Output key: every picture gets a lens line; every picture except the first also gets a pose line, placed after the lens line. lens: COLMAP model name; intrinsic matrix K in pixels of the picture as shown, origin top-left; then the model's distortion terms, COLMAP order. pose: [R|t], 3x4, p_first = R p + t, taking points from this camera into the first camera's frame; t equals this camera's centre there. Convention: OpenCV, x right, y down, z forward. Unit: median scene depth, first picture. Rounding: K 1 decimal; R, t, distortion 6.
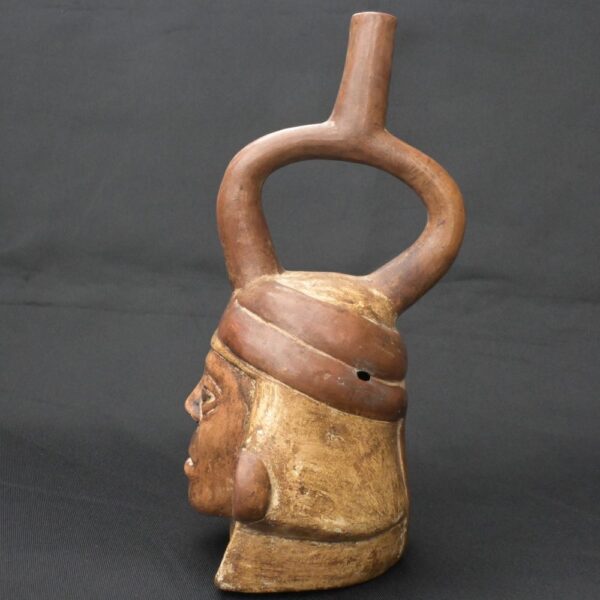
lens RADIAL K [[770.3, 0, 300.0], [0, 770.3, 300.0], [0, 0, 1]] dist [0.007321, -0.027725]
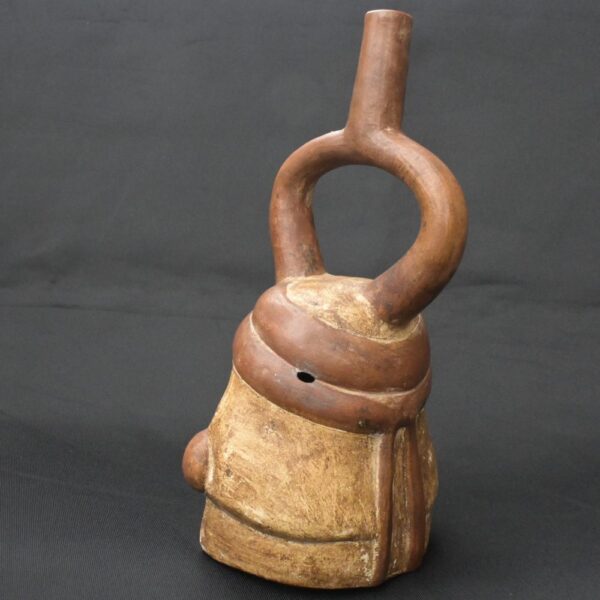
lens RADIAL K [[770.3, 0, 300.0], [0, 770.3, 300.0], [0, 0, 1]] dist [0.007321, -0.027725]
pose [[0.706917, 0.051357, -0.705430, 0.788717], [-0.078482, 0.996897, -0.006071, 0.005391], [0.702929, 0.059655, 0.708754, 0.282459]]
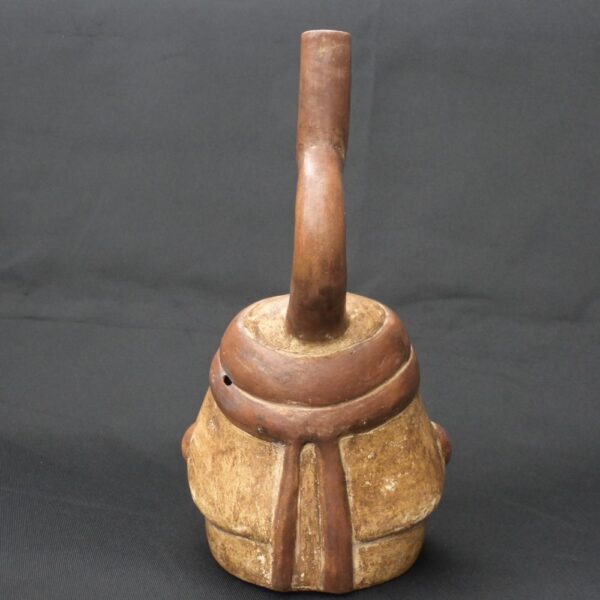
lens RADIAL K [[770.3, 0, 300.0], [0, 770.3, 300.0], [0, 0, 1]] dist [0.007321, -0.027725]
pose [[0.021218, 0.058726, -0.998049, 1.198062], [-0.113507, 0.991960, 0.055954, -0.090794], [0.993311, 0.112099, 0.027713, 1.073786]]
